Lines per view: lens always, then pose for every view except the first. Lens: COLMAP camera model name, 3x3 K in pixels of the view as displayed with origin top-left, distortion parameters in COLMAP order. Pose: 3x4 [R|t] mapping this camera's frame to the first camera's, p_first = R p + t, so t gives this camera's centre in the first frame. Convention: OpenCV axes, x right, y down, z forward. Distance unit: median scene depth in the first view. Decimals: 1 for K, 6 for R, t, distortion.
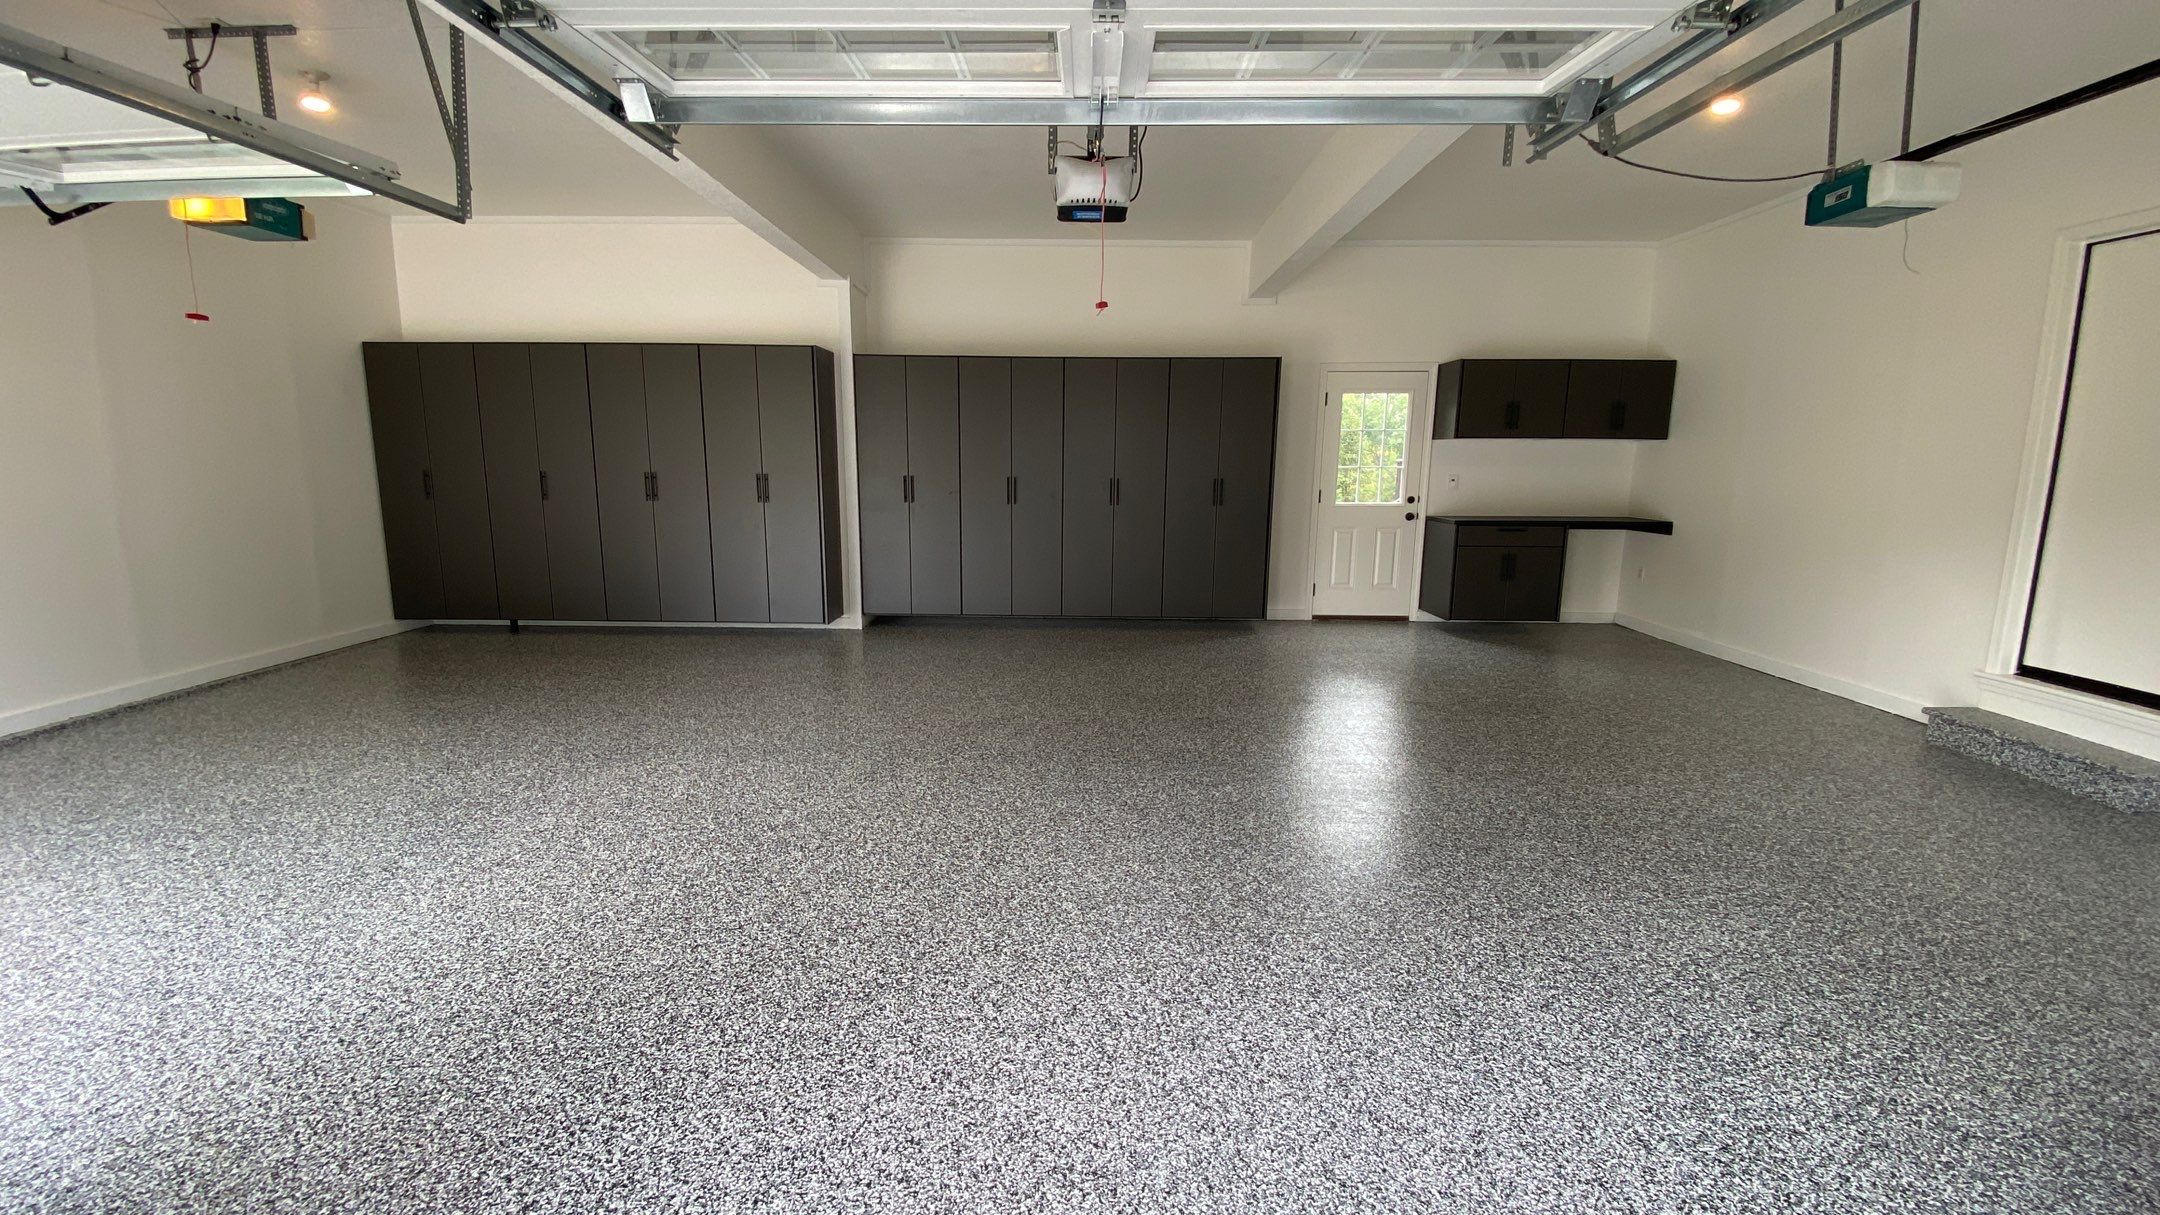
lens RADIAL K [[884.0, 0, 1069.3], [0, 884.0, 611.5], [0, 0, 1]] dist [0.014553, -0.012496]
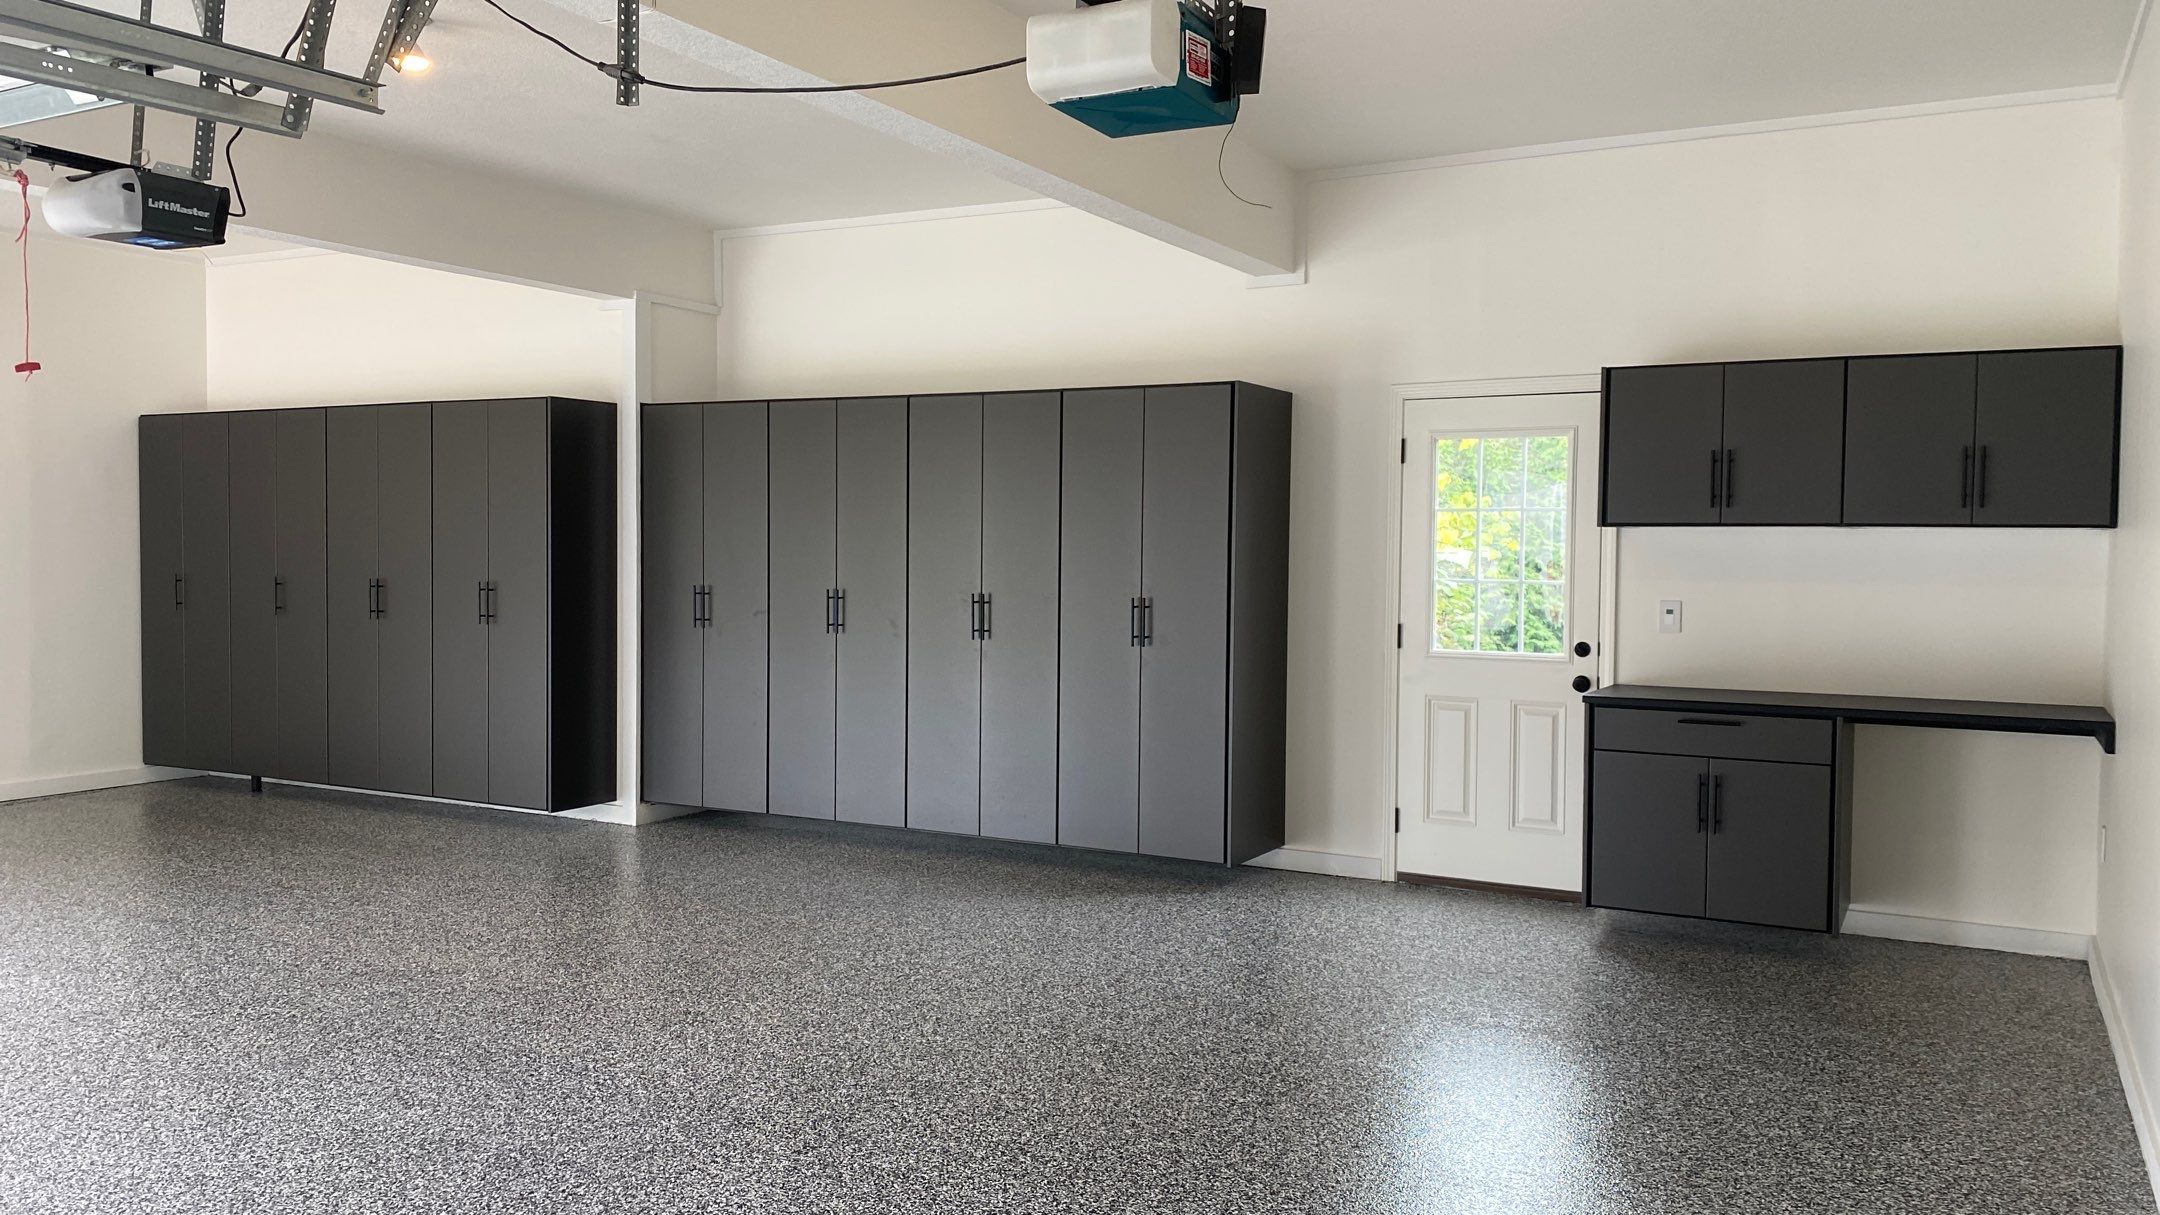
lens RADIAL K [[1629.4, 0, 1080.1], [0, 1629.4, 600.4], [0, 0, 1]] dist [0.049878, -0.069495]
pose [[0.887709, 0.016880, -0.460096, 0.759487], [-0.079977, 0.989788, -0.117995, -0.035107], [0.453405, 0.141543, 0.879994, 0.117575]]
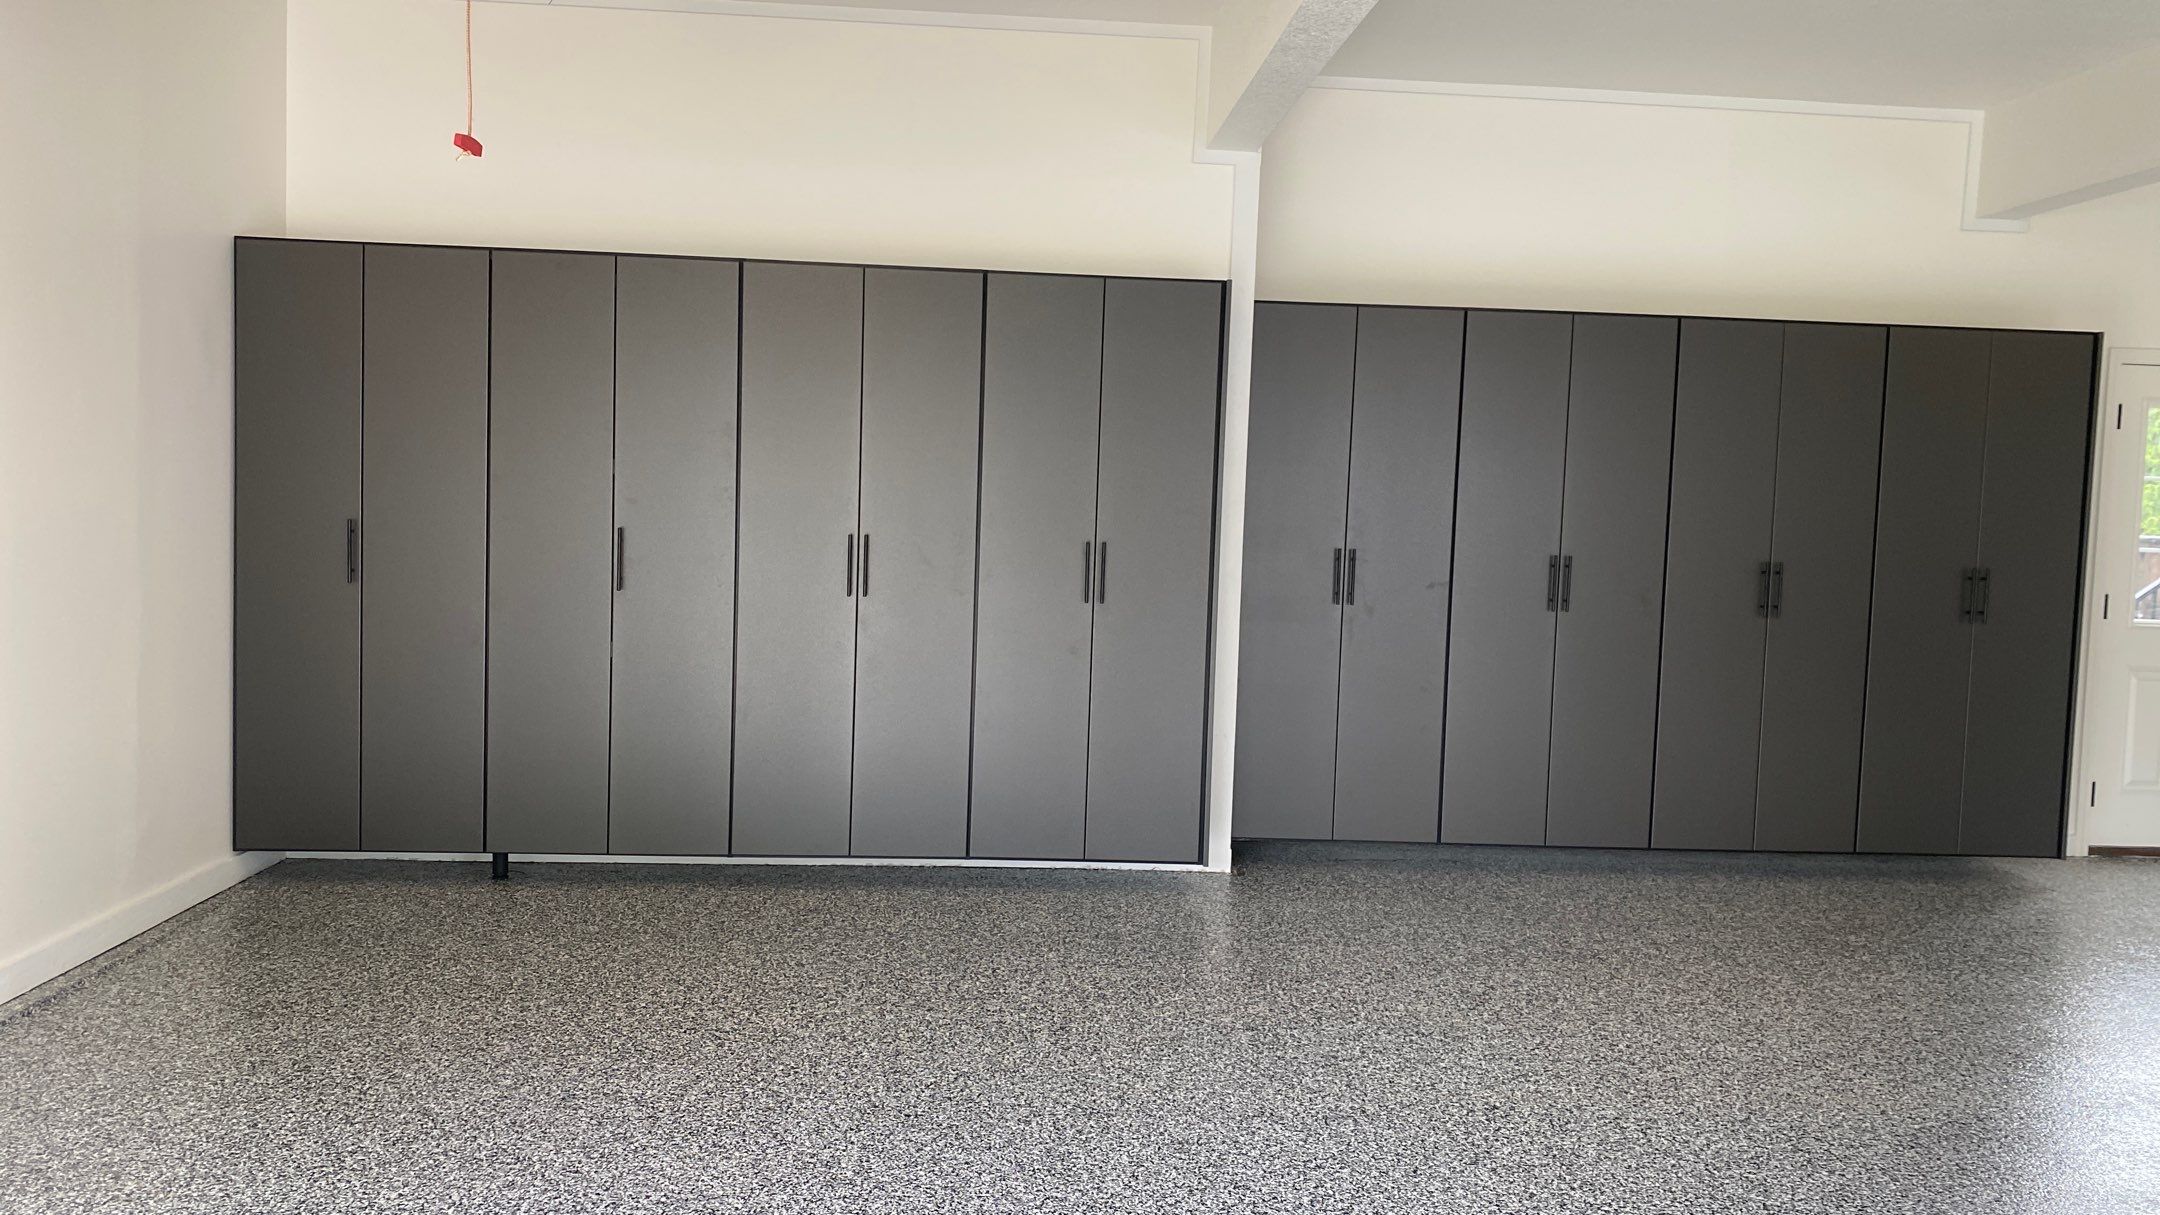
lens RADIAL K [[1651.3, 0, 1086.2], [0, 1651.3, 600.3], [0, 0, 1]] dist [0.043789, -0.053573]
pose [[0.995789, 0.020056, 0.089453, -0.516099], [-0.010756, 0.994596, -0.103258, -0.041722], [-0.091040, 0.101861, 0.990624, 0.162535]]
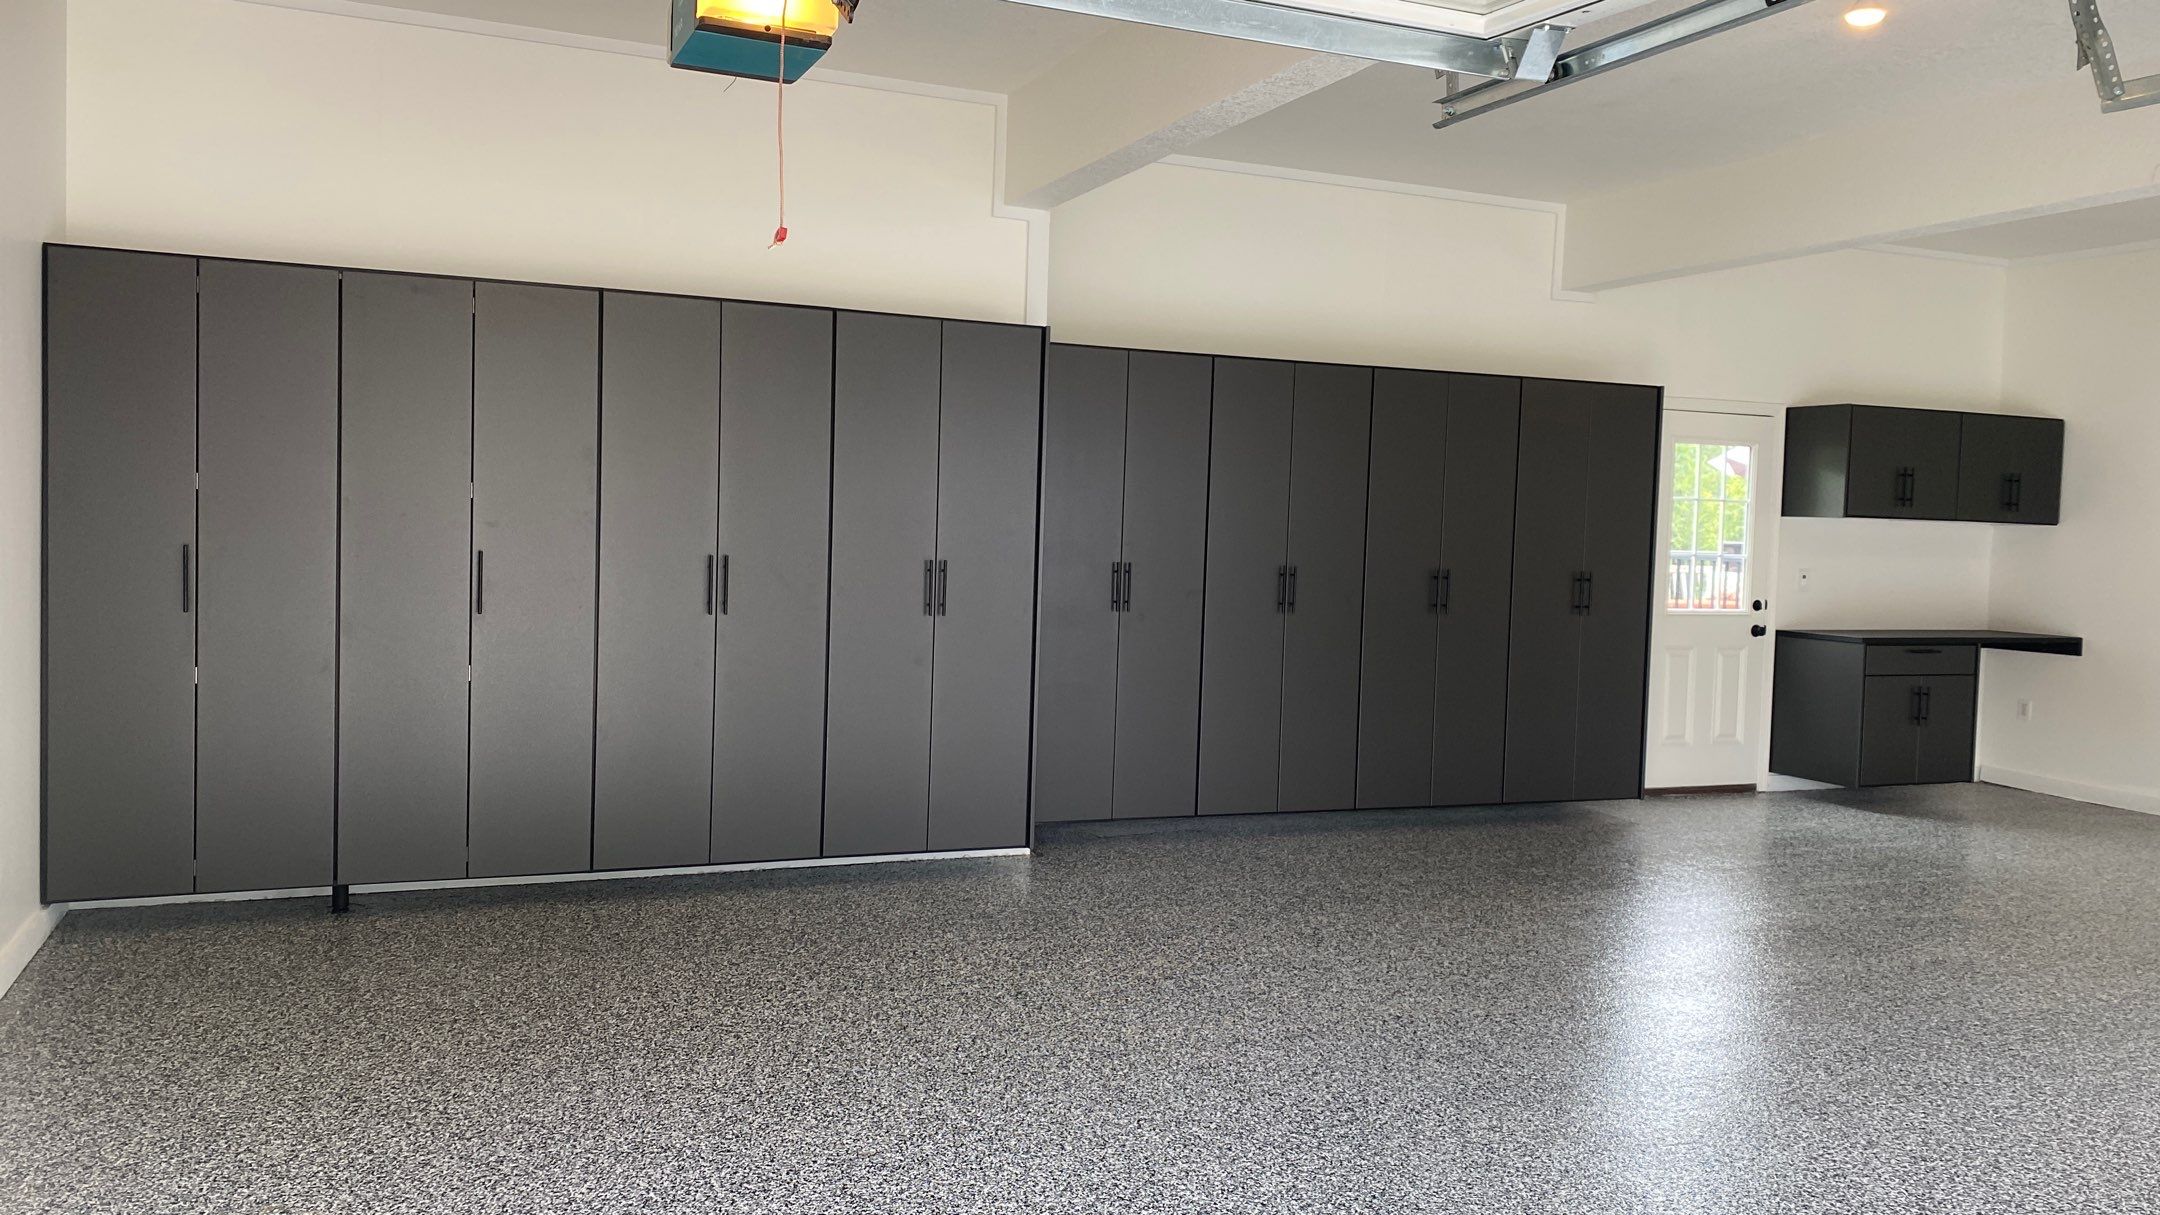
lens RADIAL K [[1651.3, 0, 1076.7], [0, 1651.3, 594.0], [0, 0, 1]] dist [0.043789, -0.053573]
pose [[0.911489, 0.002525, 0.411316, -0.799353], [0.043673, 0.993734, -0.102882, -0.040896], [-0.408999, 0.111739, 0.905668, 0.120201]]
